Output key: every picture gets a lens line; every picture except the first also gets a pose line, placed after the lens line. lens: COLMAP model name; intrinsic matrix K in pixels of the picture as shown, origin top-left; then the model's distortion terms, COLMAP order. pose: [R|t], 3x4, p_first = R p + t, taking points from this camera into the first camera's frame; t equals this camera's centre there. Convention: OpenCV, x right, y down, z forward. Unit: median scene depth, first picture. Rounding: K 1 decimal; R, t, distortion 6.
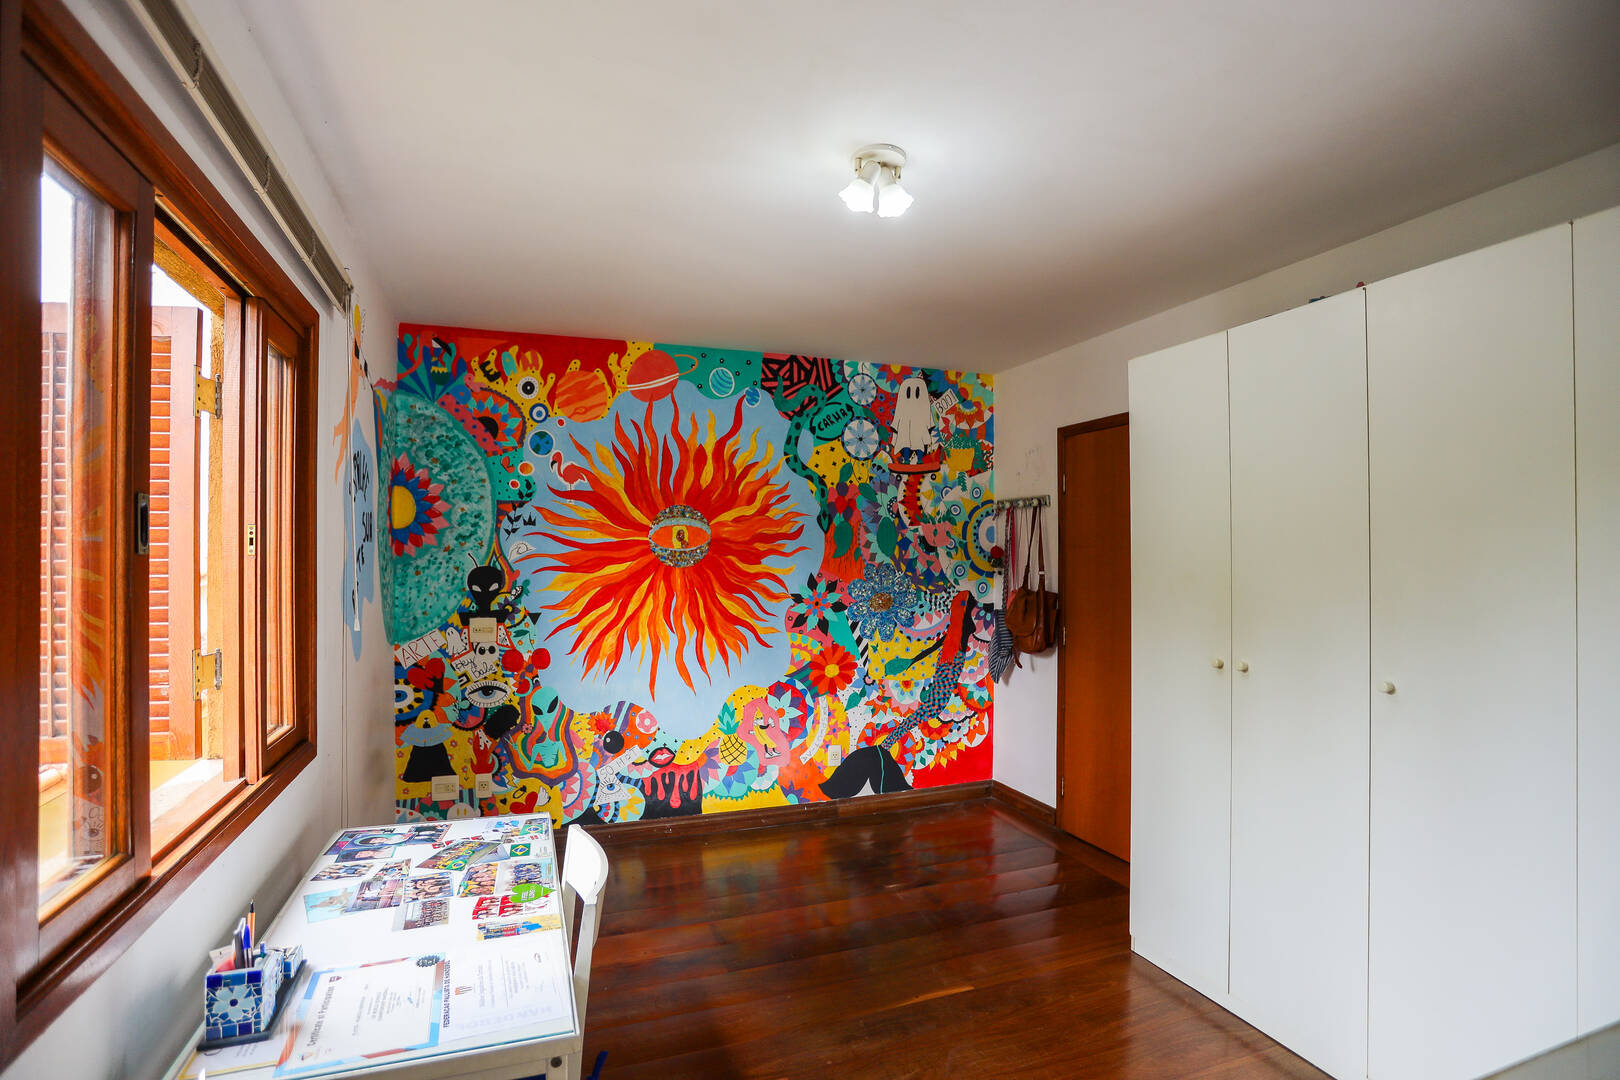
lens RADIAL K [[788.5, 0, 806.0], [0, 788.5, 550.1], [0, 0, 1]] dist [-0.075044, 0.033077]
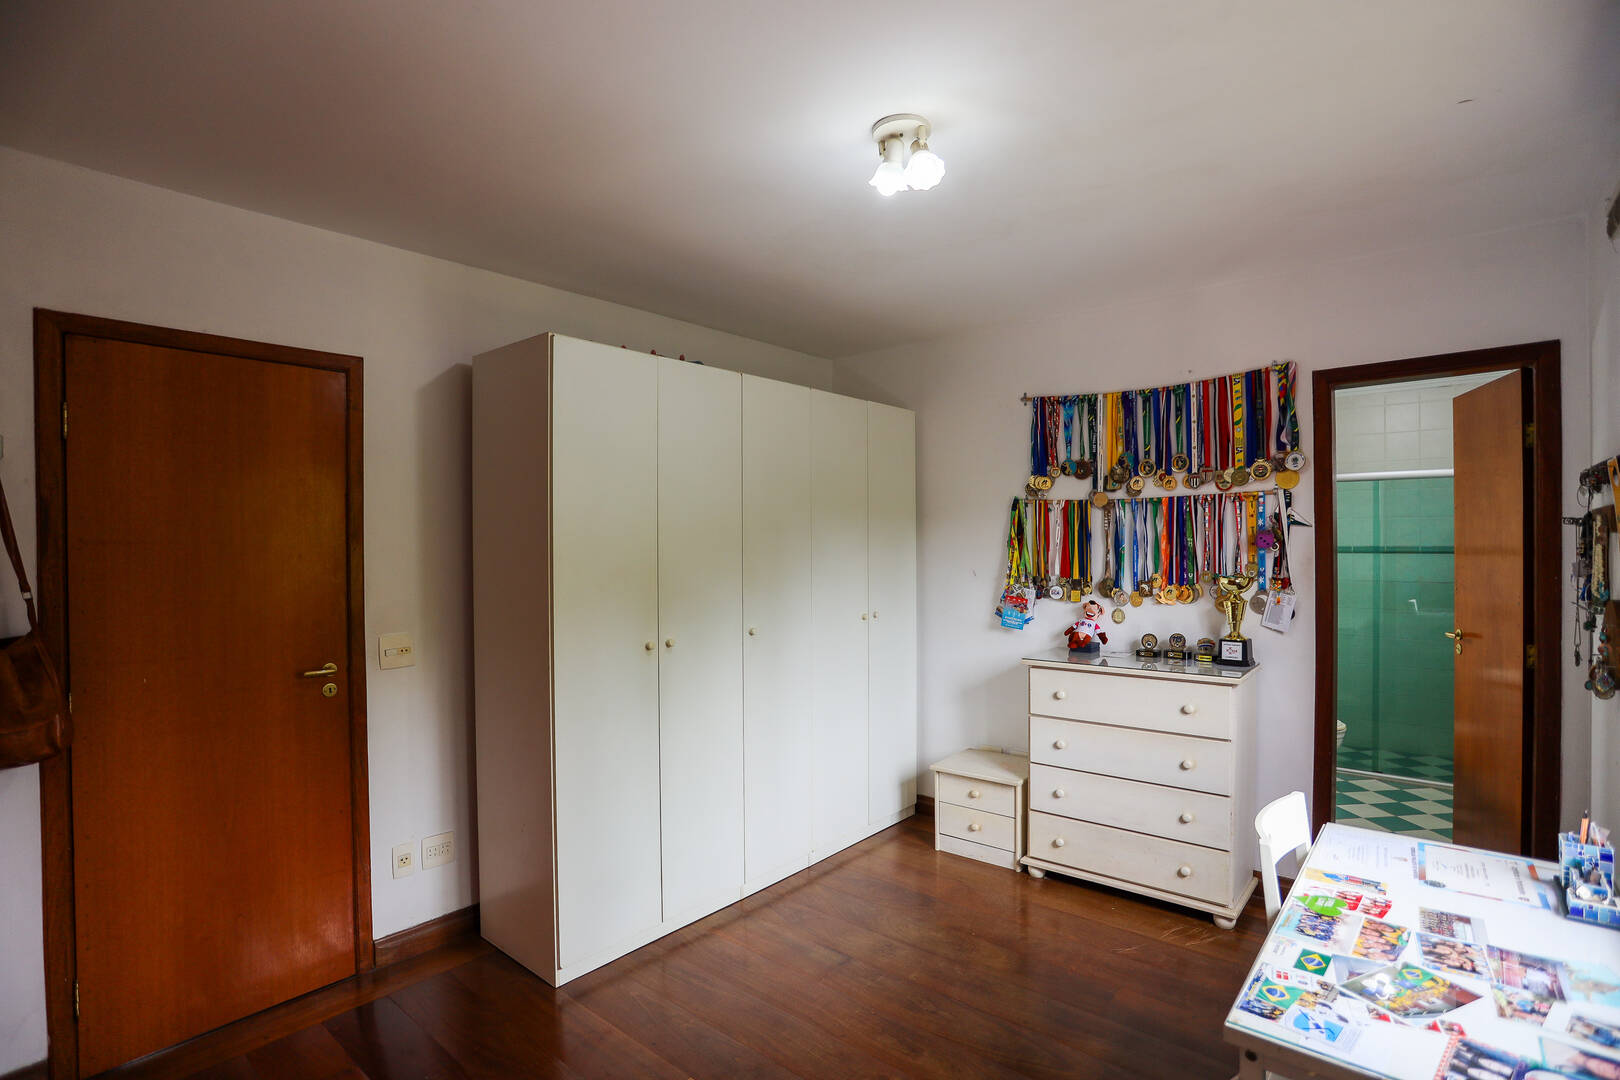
lens RADIAL K [[788.5, 0, 806.0], [0, 788.5, 550.1], [0, 0, 1]] dist [-0.075044, 0.033077]
pose [[-0.484198, -0.007225, 0.874929, -0.807046], [0.002788, 0.999948, 0.009801, -0.006379], [-0.874954, 0.007185, -0.484152, 1.869547]]
